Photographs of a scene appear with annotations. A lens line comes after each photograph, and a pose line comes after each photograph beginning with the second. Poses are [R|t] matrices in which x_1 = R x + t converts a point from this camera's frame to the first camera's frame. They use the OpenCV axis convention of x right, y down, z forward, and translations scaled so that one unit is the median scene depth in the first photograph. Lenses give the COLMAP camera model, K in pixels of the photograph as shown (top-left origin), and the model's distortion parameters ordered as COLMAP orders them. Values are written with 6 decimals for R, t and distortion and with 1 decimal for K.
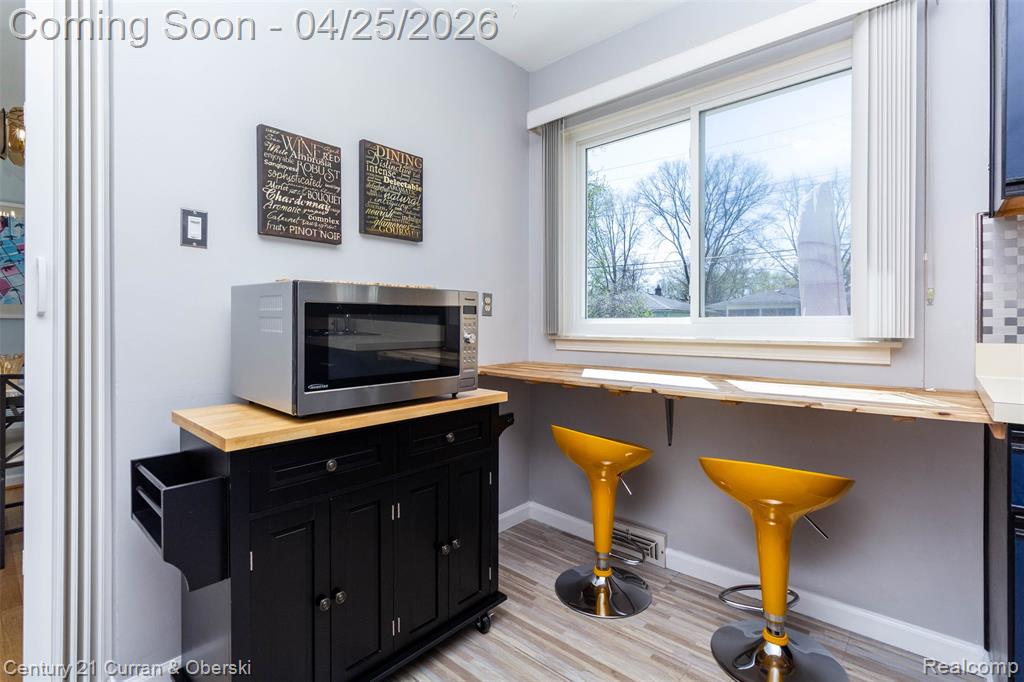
lens RADIAL K [[477.6, 0, 516.6], [0, 477.6, 319.2], [0, 0, 1]] dist [0.001312, 0.000184]
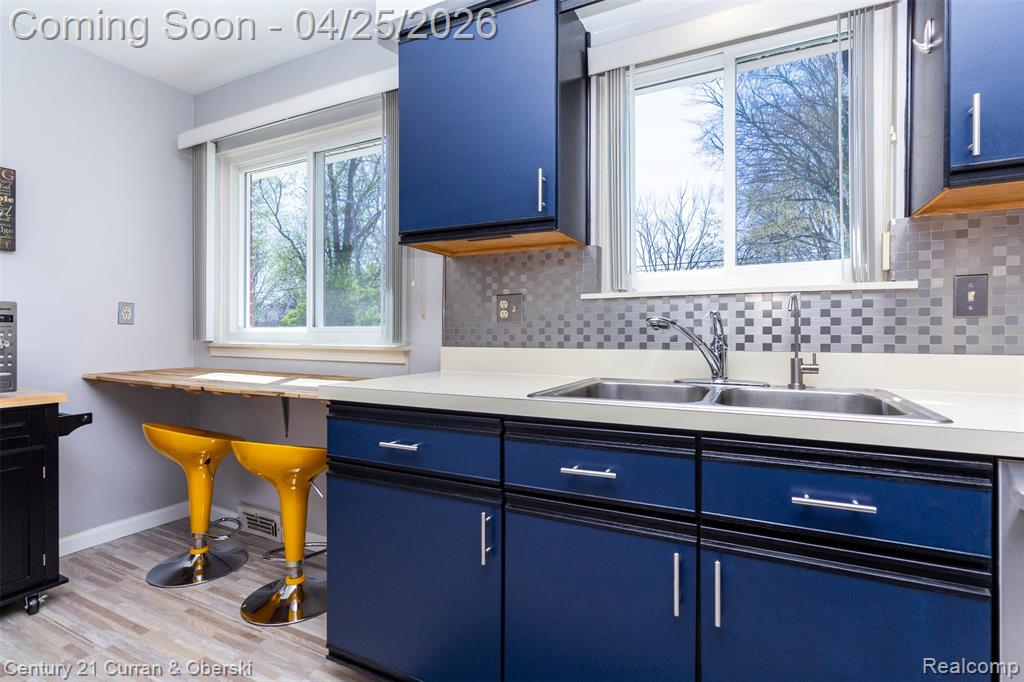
lens RADIAL K [[481.1, 0, 516.9], [0, 481.1, 328.9], [0, 0, 1]] dist [0.004054, 0.000394]
pose [[0.965567, 0.007606, 0.260044, 0.649004], [-0.008030, 0.999968, 0.000570, -0.004750], [-0.260031, -0.002639, 0.965597, -0.324415]]
